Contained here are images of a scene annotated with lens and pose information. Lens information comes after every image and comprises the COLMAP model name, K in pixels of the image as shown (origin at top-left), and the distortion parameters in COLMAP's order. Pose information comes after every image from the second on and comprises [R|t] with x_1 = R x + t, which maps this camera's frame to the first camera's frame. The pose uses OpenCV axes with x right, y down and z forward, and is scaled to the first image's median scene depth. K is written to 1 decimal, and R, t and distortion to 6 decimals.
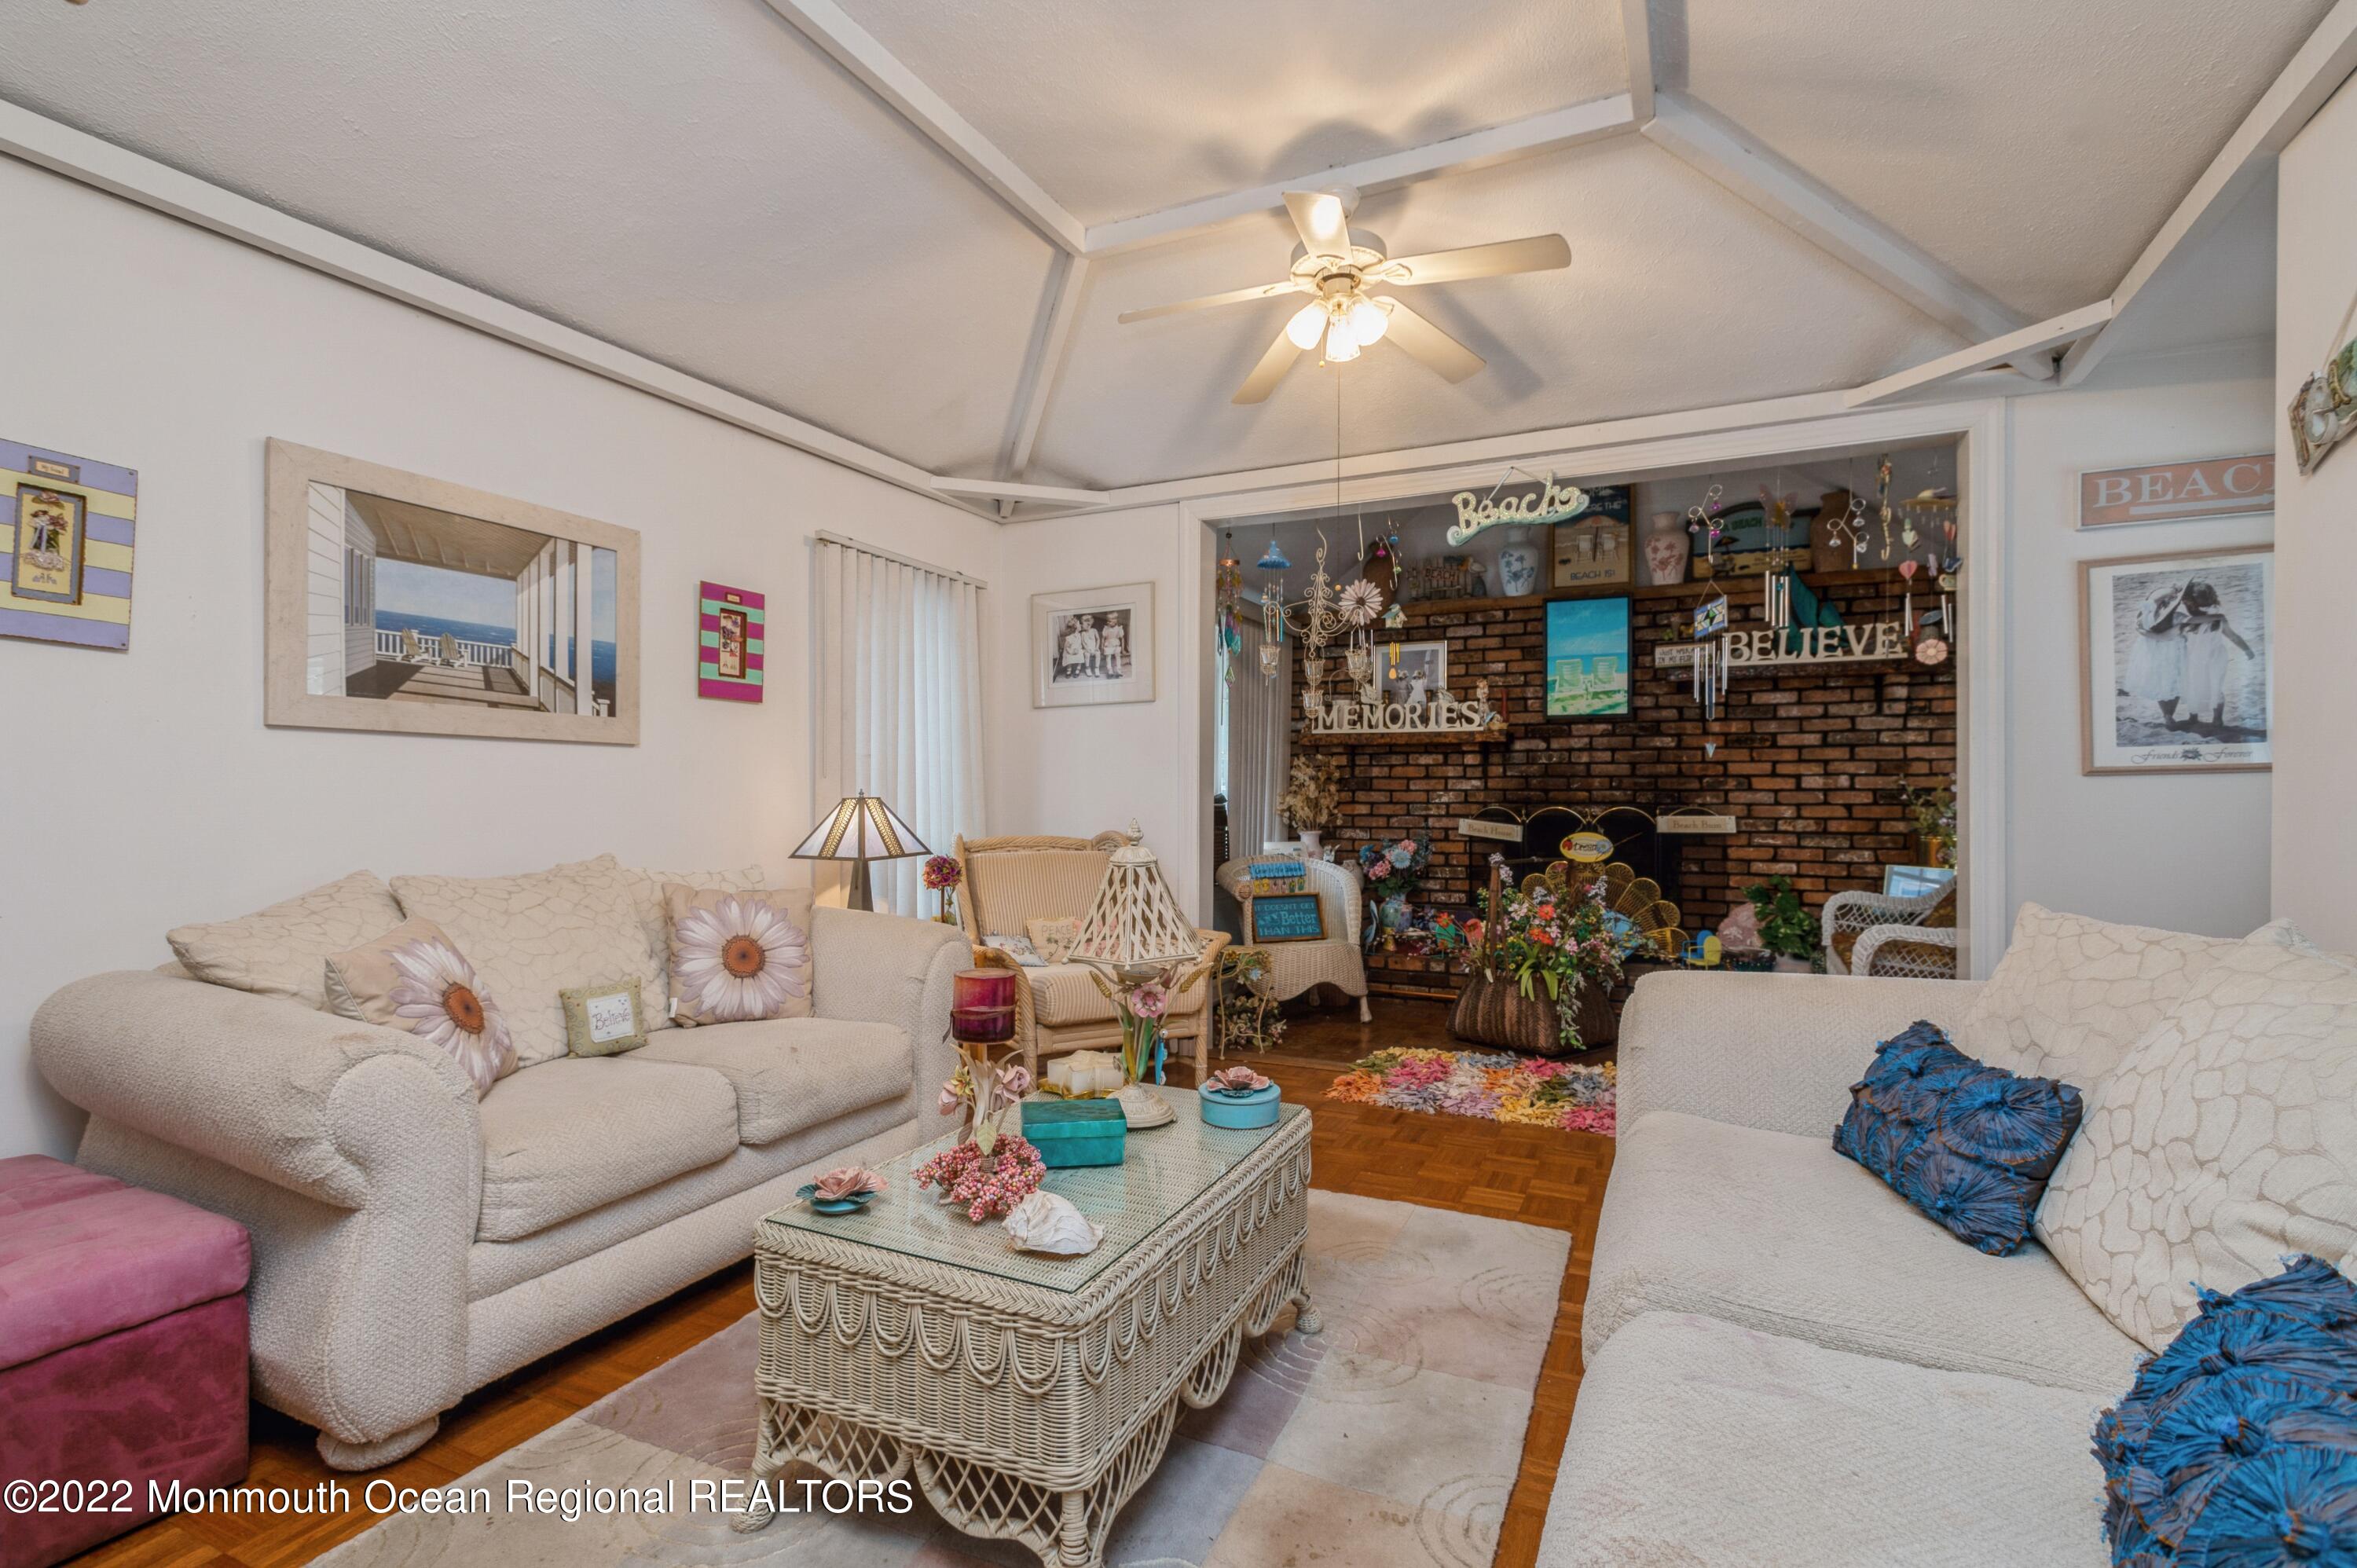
lens RADIAL K [[1096.9, 0, 1175.7], [0, 1096.9, 796.4], [0, 0, 1]] dist [0.015620, -0.006748]
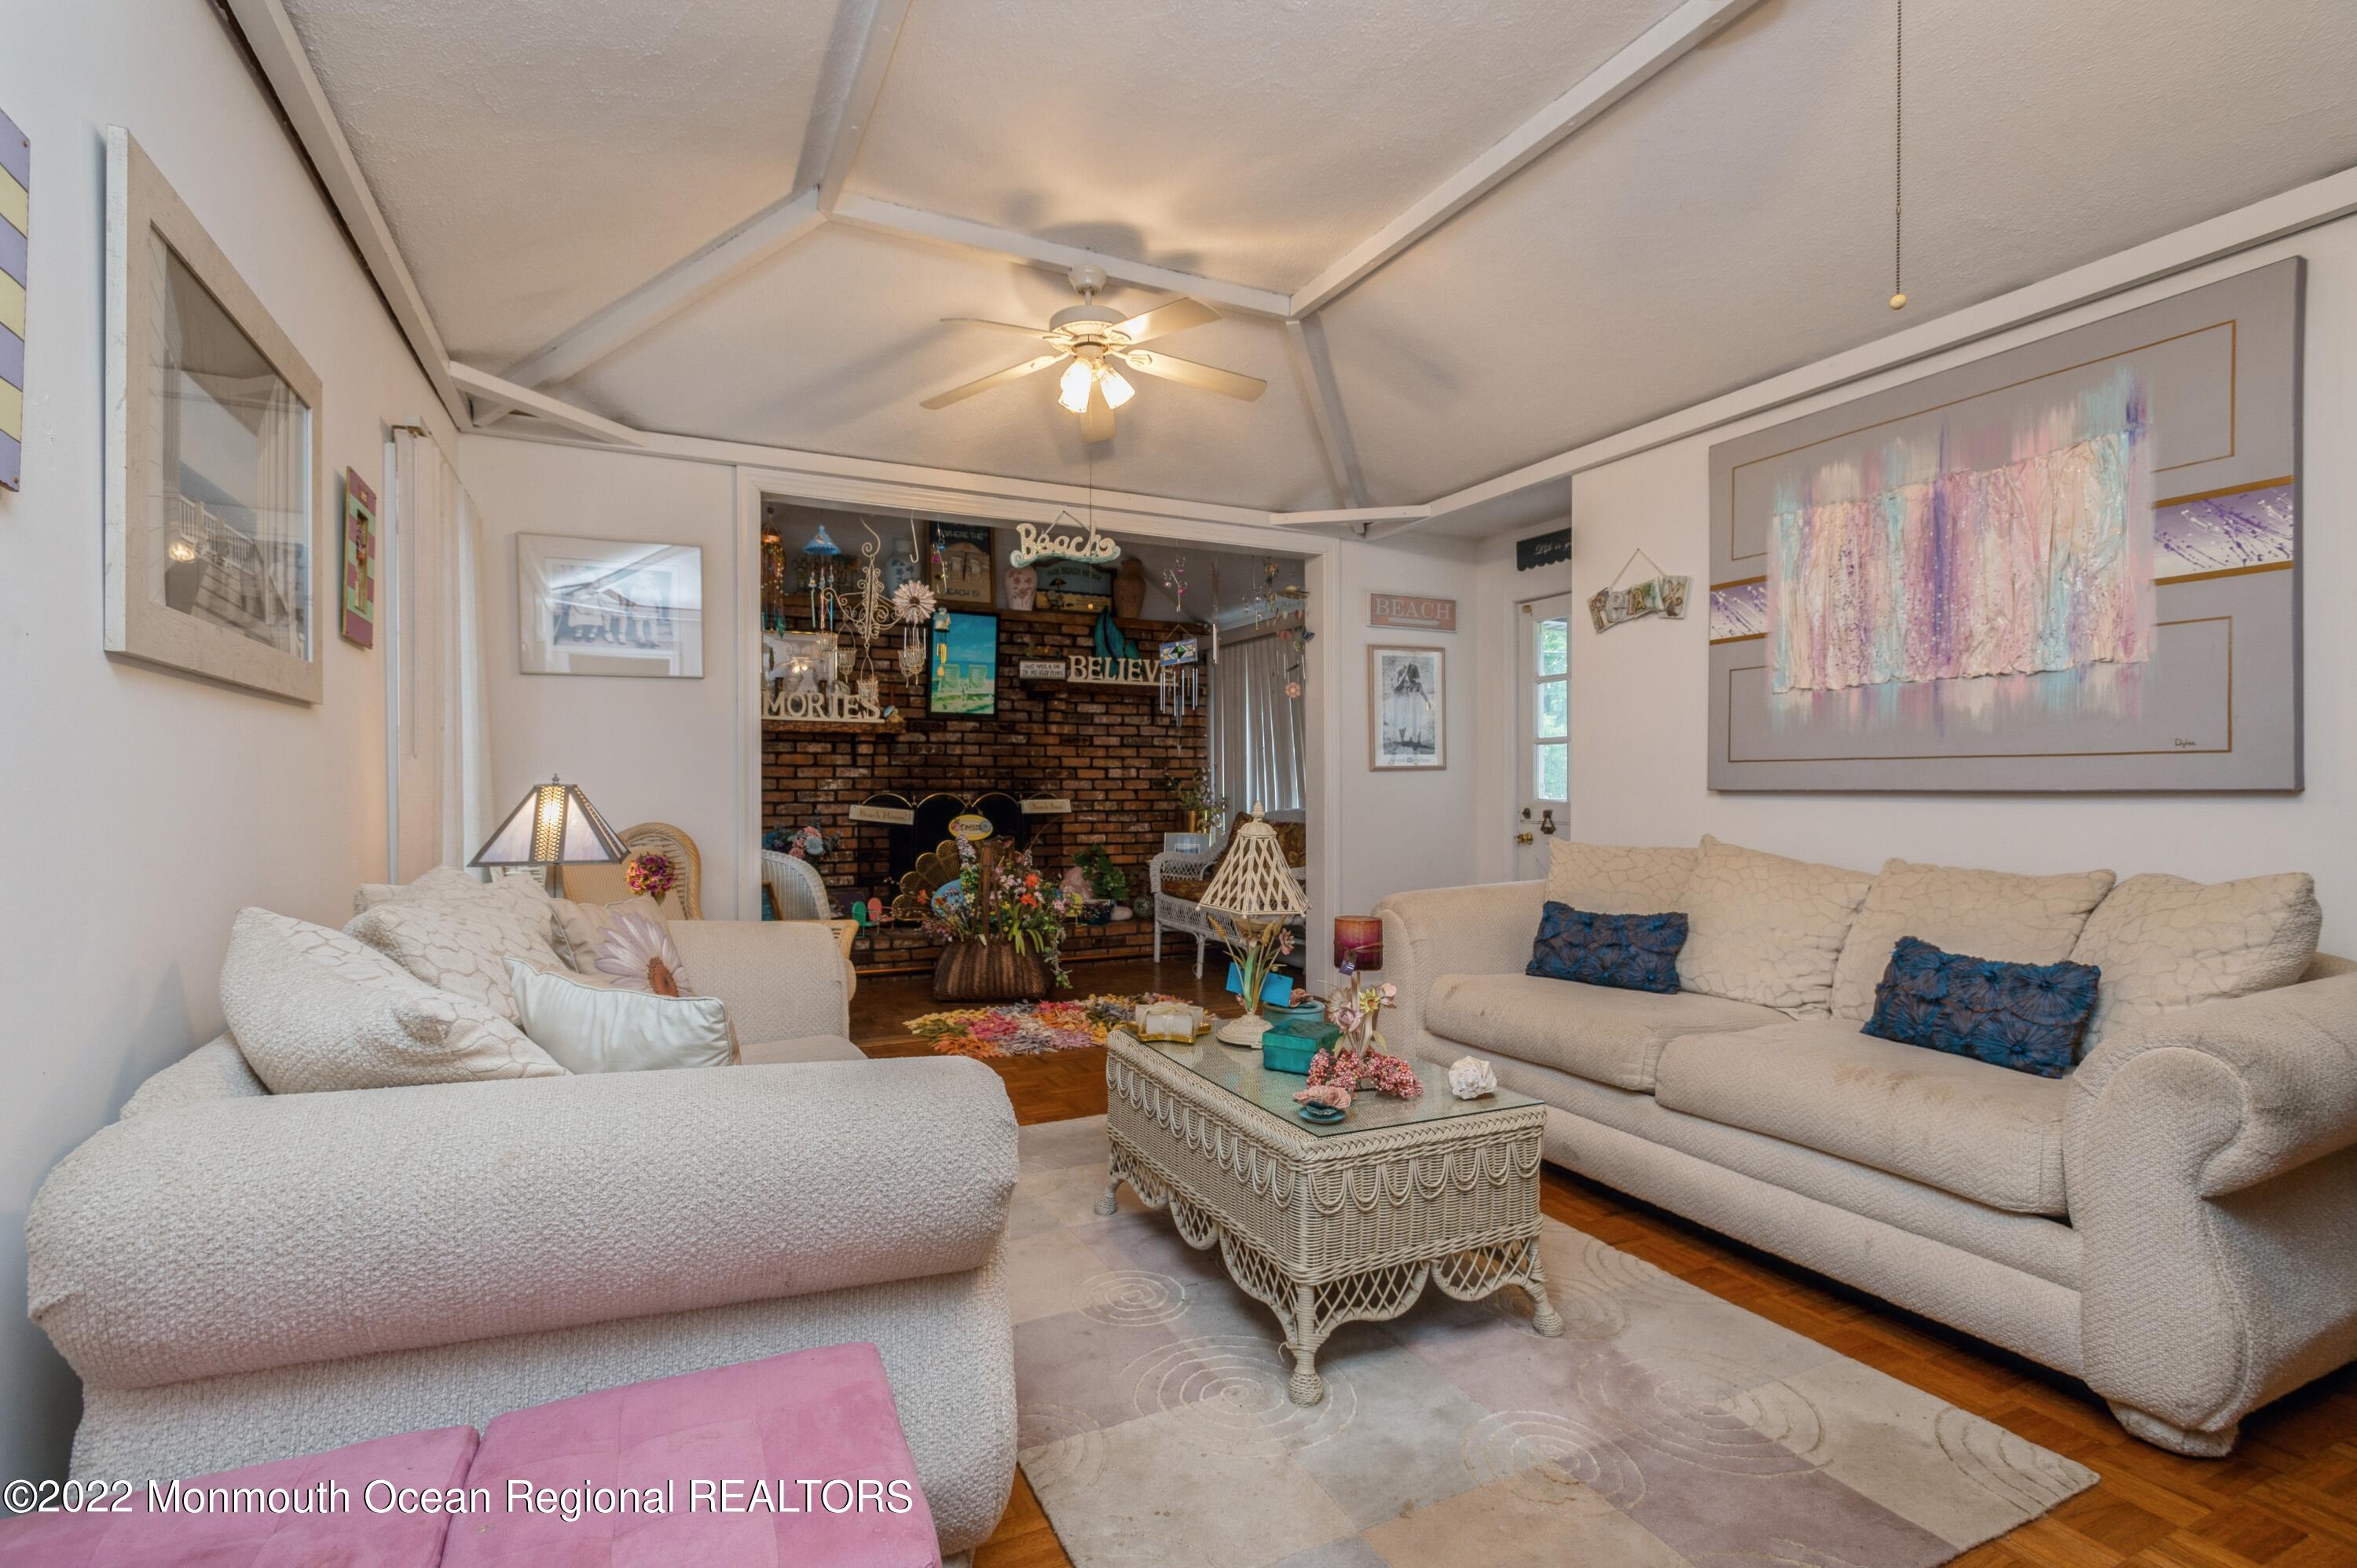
lens RADIAL K [[1096.5, 0, 1172.6], [0, 1096.5, 780.3], [0, 0, 1]] dist [0.011586, -0.001868]
pose [[0.622097, 0.002869, 0.782935, -0.418559], [0.000149, 0.999993, -0.003783, 0.000888], [-0.782940, 0.002470, 0.622092, 0.115777]]
